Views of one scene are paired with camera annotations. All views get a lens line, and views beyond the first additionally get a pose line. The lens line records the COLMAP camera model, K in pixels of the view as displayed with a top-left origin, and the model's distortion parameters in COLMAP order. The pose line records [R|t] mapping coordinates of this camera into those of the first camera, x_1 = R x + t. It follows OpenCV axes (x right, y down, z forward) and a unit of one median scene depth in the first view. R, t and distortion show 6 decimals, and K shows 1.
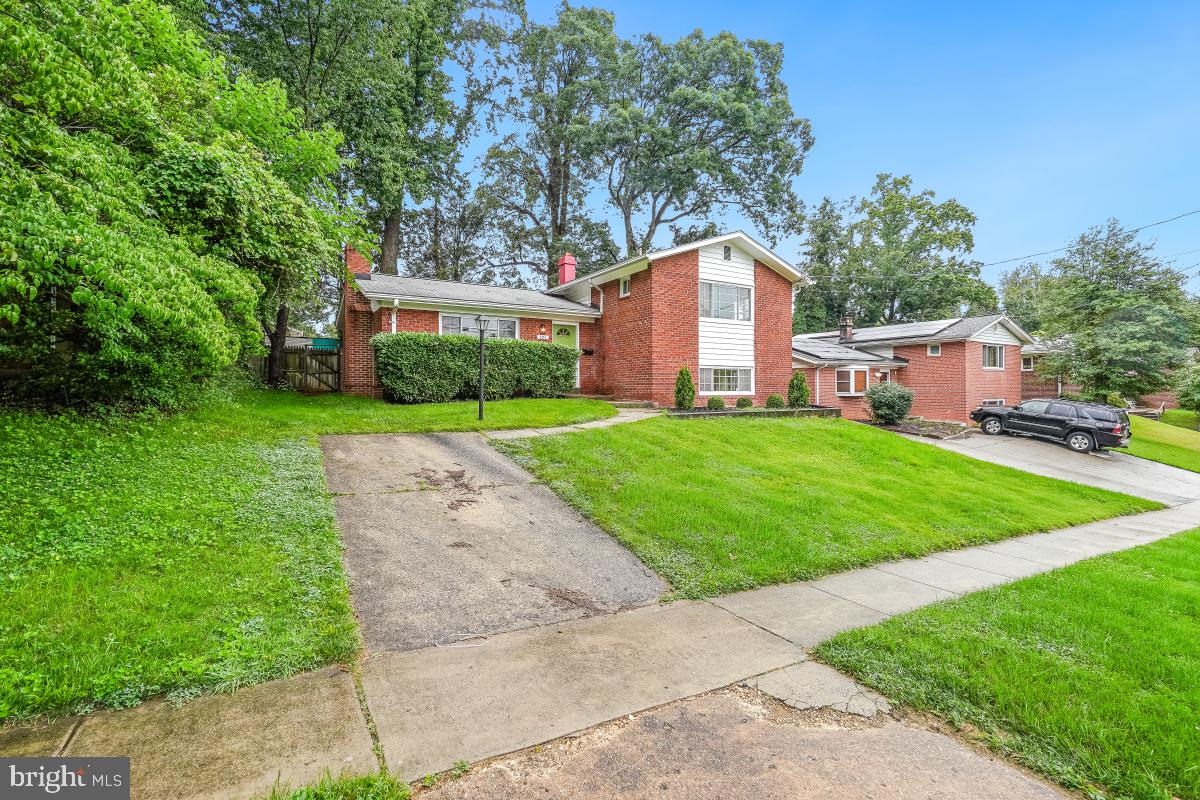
lens RADIAL K [[537.5, 0, 603.1], [0, 537.5, 389.6], [0, 0, 1]] dist [0.001263, 0.000020]
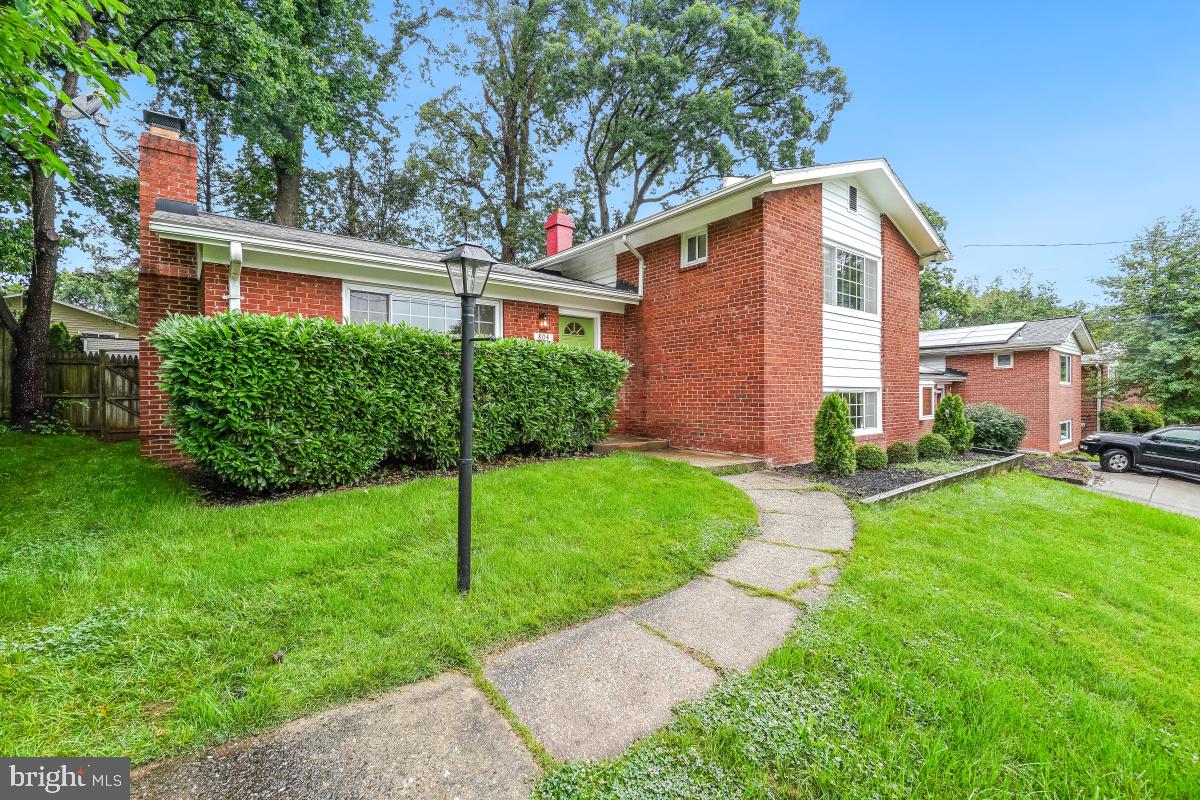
lens RADIAL K [[521.2, 0, 600.0], [0, 521.2, 400.0], [0, 0, 1]] dist [-0.008684, 0.000043]
pose [[0.991597, -0.007255, 0.129161, -0.085660], [0.006498, 0.999959, 0.006282, -0.024292], [-0.129201, -0.005390, 0.991604, 0.316716]]
